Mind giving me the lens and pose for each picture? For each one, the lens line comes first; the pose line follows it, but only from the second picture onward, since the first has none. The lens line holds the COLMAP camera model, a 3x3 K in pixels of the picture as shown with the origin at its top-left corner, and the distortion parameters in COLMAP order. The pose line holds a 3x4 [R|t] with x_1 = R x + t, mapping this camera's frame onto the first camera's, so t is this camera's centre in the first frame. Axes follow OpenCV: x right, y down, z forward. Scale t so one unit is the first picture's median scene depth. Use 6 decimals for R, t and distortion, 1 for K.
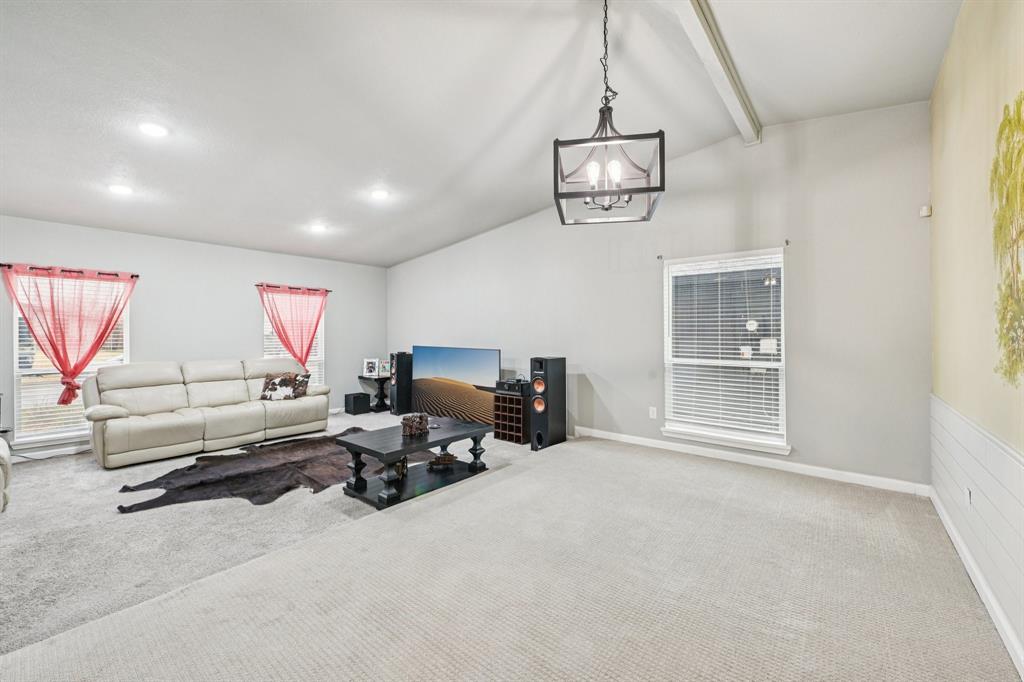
lens RADIAL K [[410.7, 0, 515.9], [0, 410.7, 335.7], [0, 0, 1]] dist [-0.000968, -0.000133]
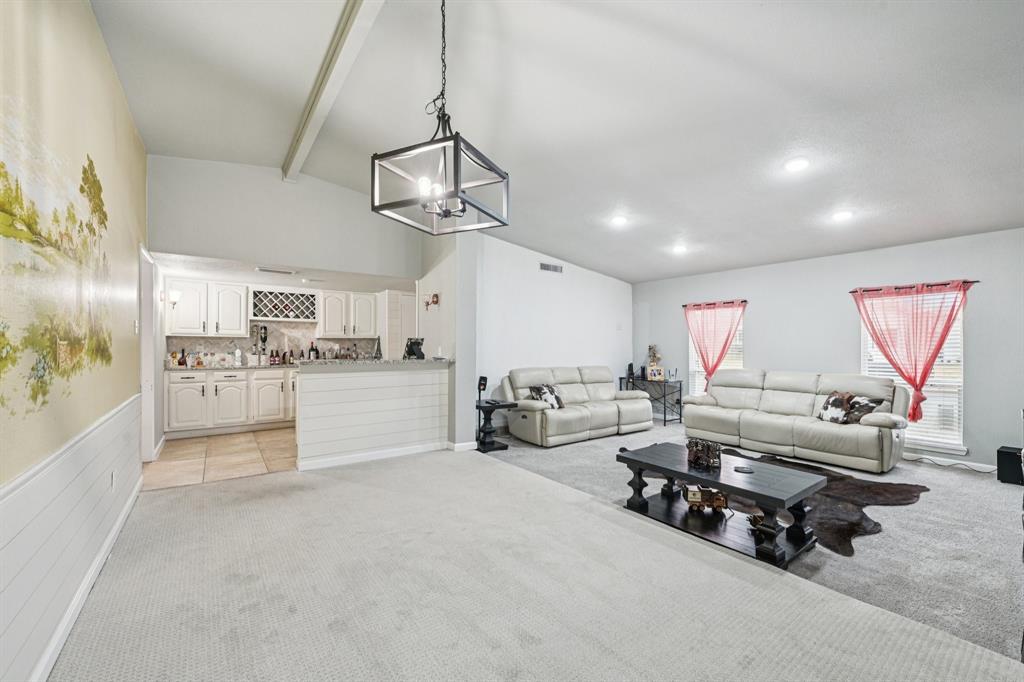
lens RADIAL K [[410.9, 0, 511.7], [0, 410.9, 351.7], [0, 0, 1]] dist [-0.001890, -0.000232]
pose [[-0.250714, 0.015764, -0.967933, 0.487285], [-0.006552, 0.999817, 0.017980, -0.005530], [0.968039, 0.010850, -0.250565, 0.603589]]
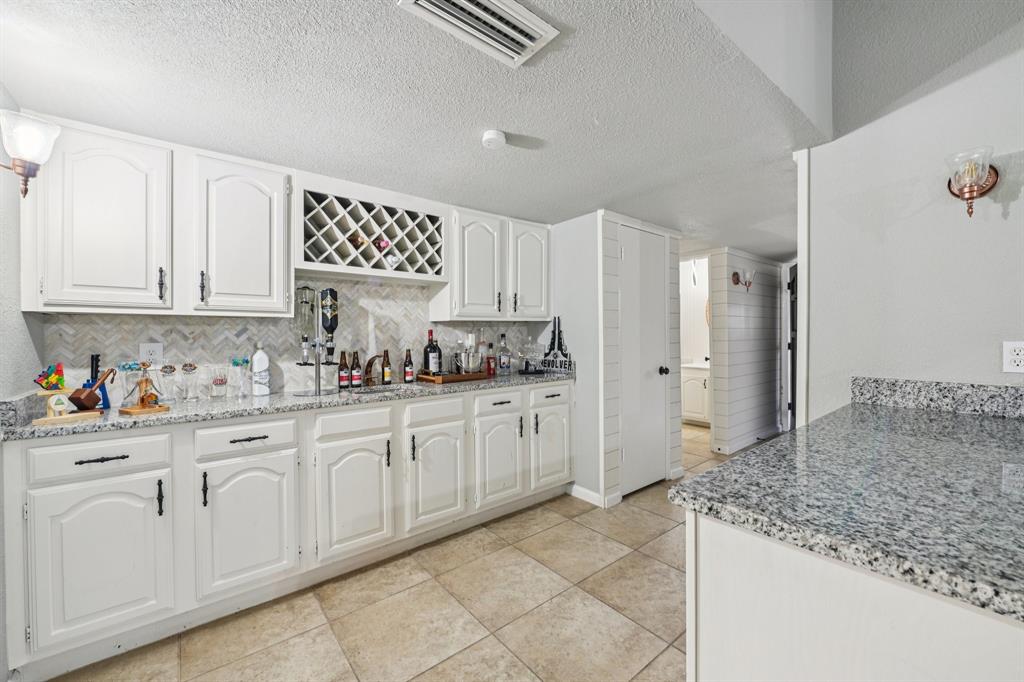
lens RADIAL K [[405.9, 0, 512.0], [0, 405.9, 341.0], [0, 0, 1]] dist [-0.010535, 0.000039]
pose [[-0.192309, 0.019668, -0.981137, 0.322810], [0.002717, 0.999806, 0.019509, -0.005241], [0.981331, 0.001086, -0.192326, 0.400363]]
